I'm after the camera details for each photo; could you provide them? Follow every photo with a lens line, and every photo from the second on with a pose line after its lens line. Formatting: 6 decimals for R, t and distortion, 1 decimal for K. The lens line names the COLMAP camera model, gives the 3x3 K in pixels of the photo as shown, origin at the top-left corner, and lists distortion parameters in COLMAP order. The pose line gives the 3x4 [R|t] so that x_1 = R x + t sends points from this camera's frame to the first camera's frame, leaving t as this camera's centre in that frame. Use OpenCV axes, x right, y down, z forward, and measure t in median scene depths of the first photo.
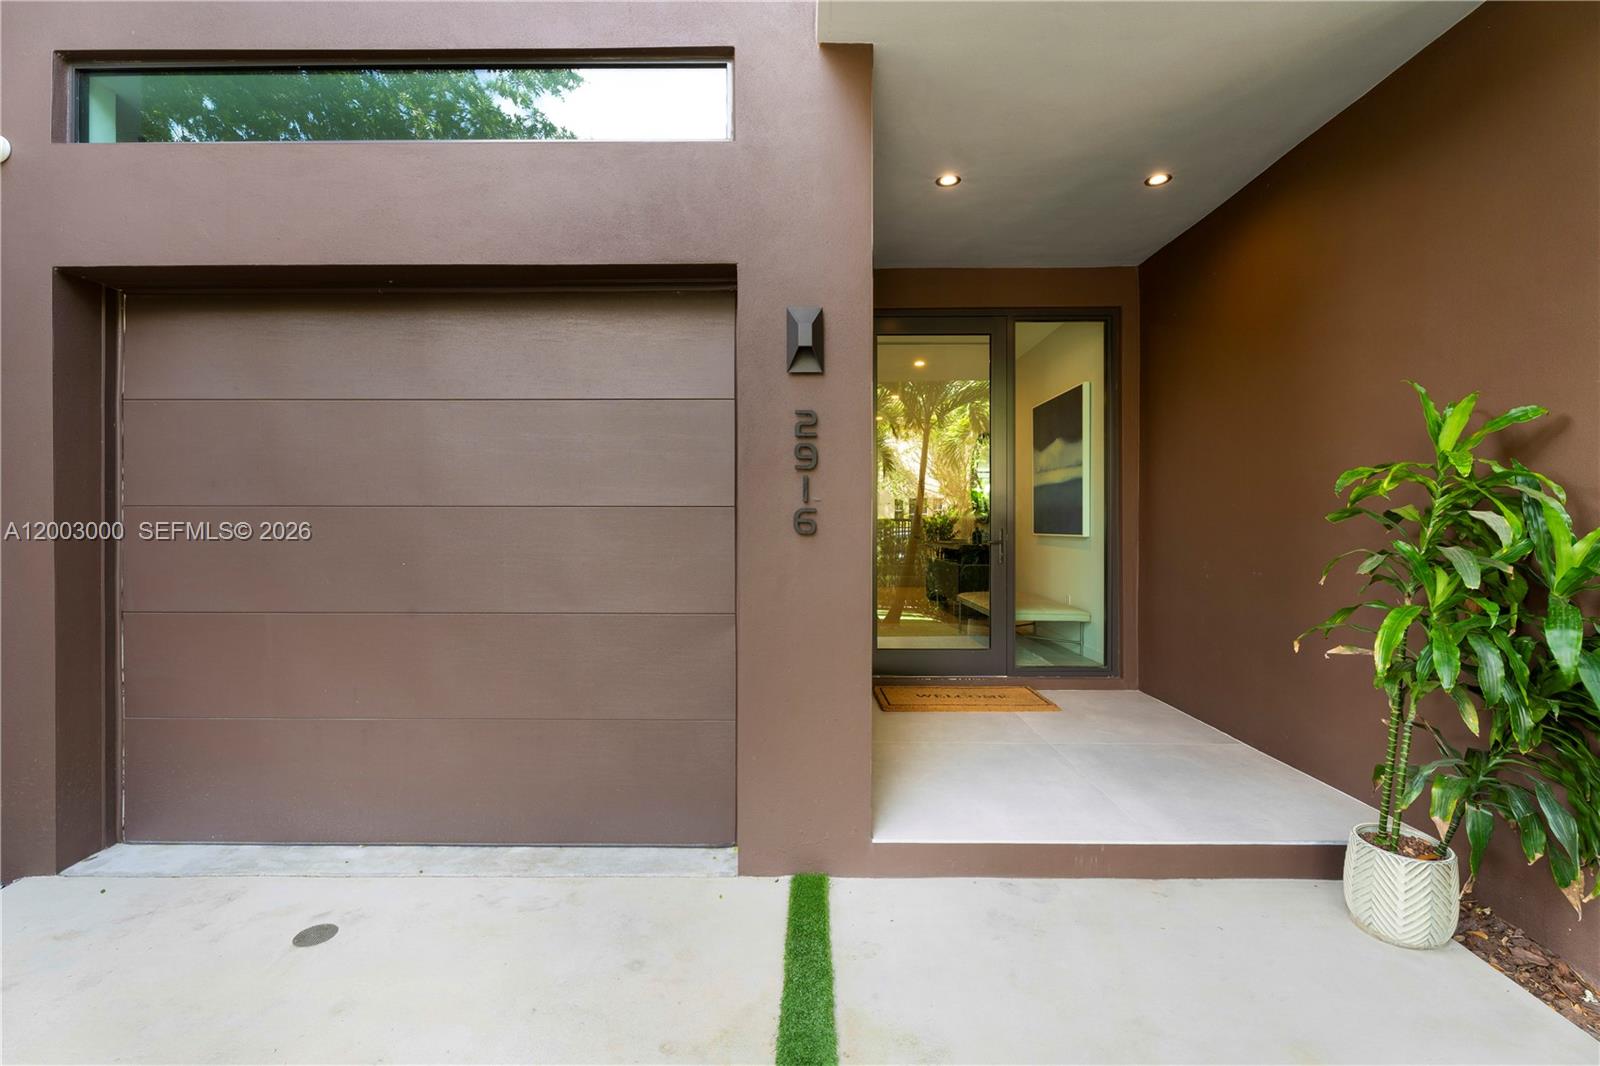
lens RADIAL K [[714.1, 0, 788.5], [0, 714.1, 520.1], [0, 0, 1]] dist [-0.000538, 0.000069]
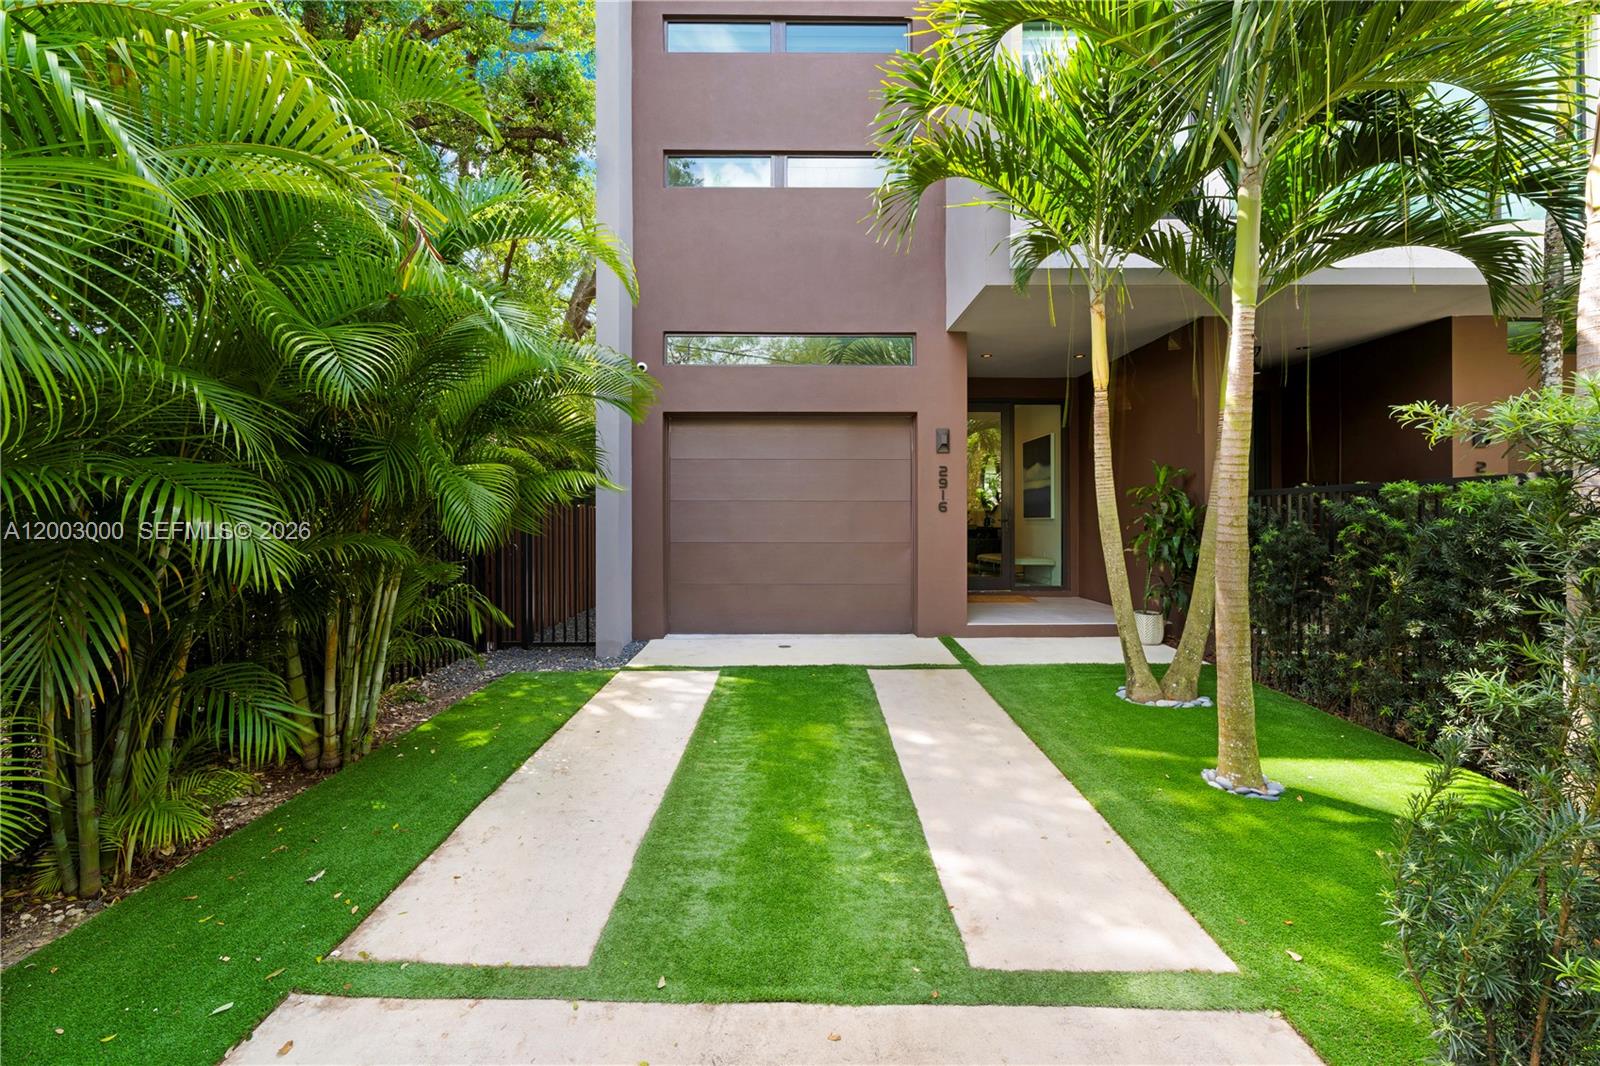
lens RADIAL K [[714.1, 0, 788.5], [0, 714.1, 520.1], [0, 0, 1]] dist [-0.000538, 0.000069]
pose [[0.999814, -0.003537, 0.018935, -0.309283], [0.003487, 0.999990, 0.002662, 0.022201], [-0.018945, -0.002595, 0.999817, -0.858374]]
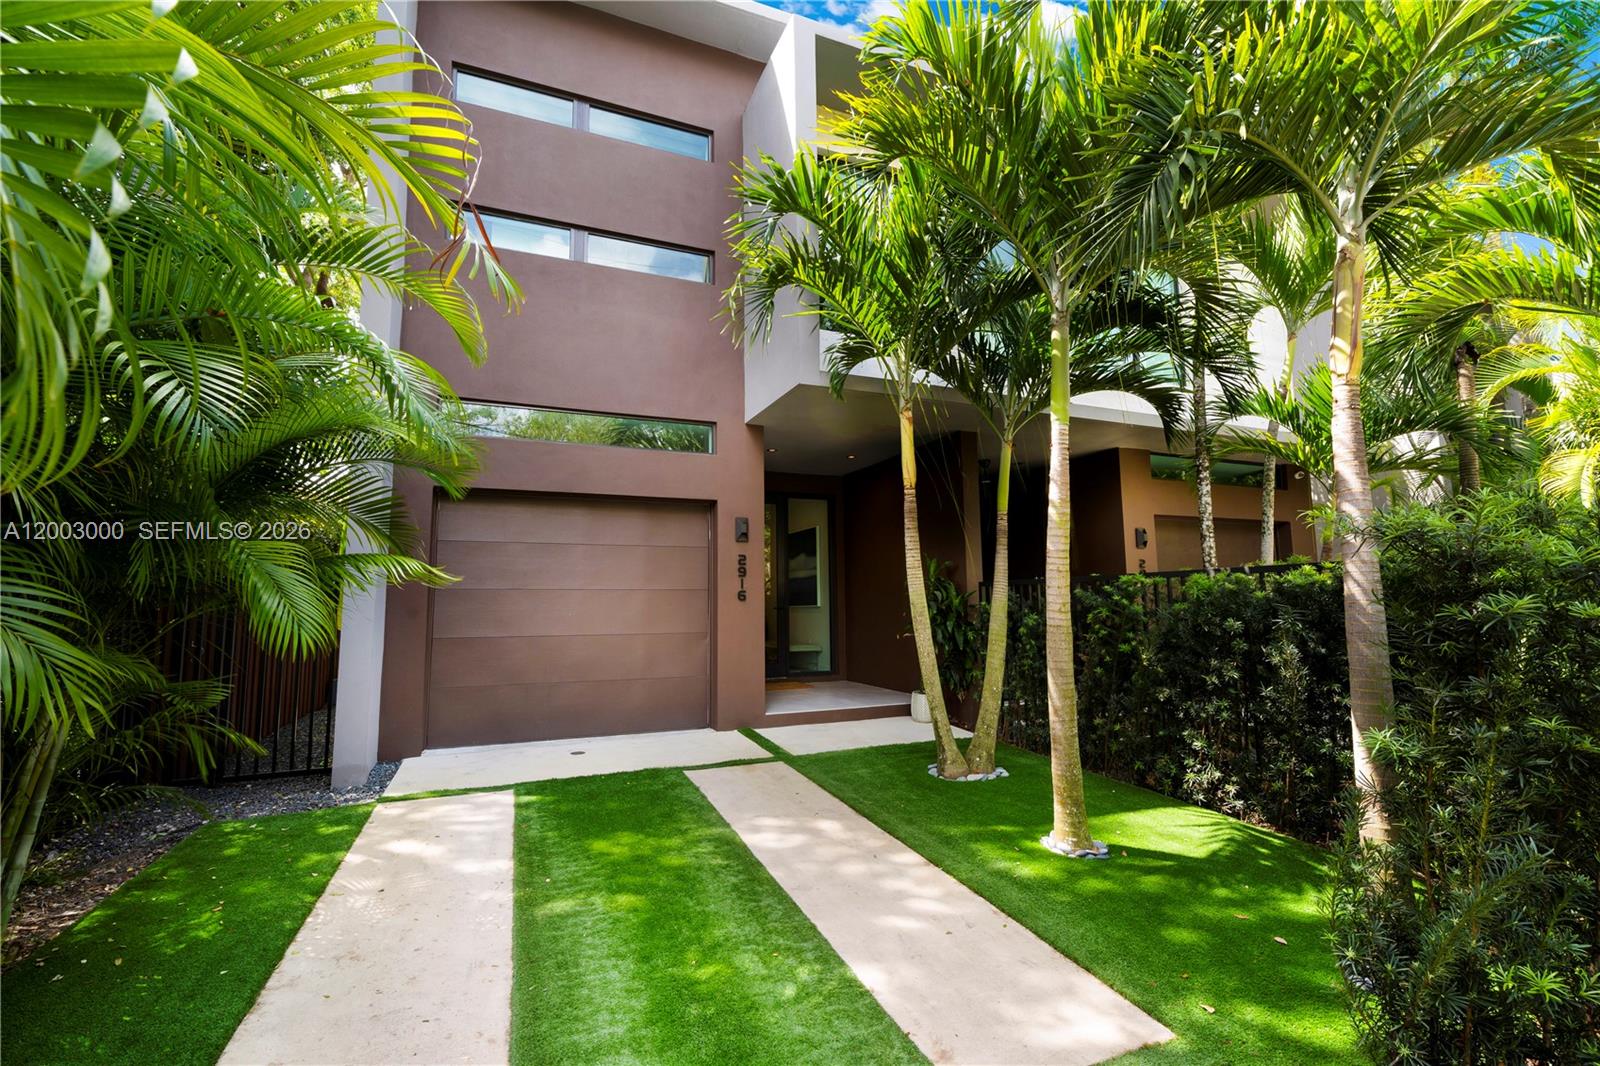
lens RADIAL K [[706.4, 0, 795.8], [0, 706.4, 529.6], [0, 0, 1]] dist [0.001237, -0.001098]
pose [[0.916411, 0.031222, 0.399019, -0.436576], [0.012282, 0.994289, -0.106008, 0.020760], [-0.400050, 0.102048, 0.910794, -0.781920]]
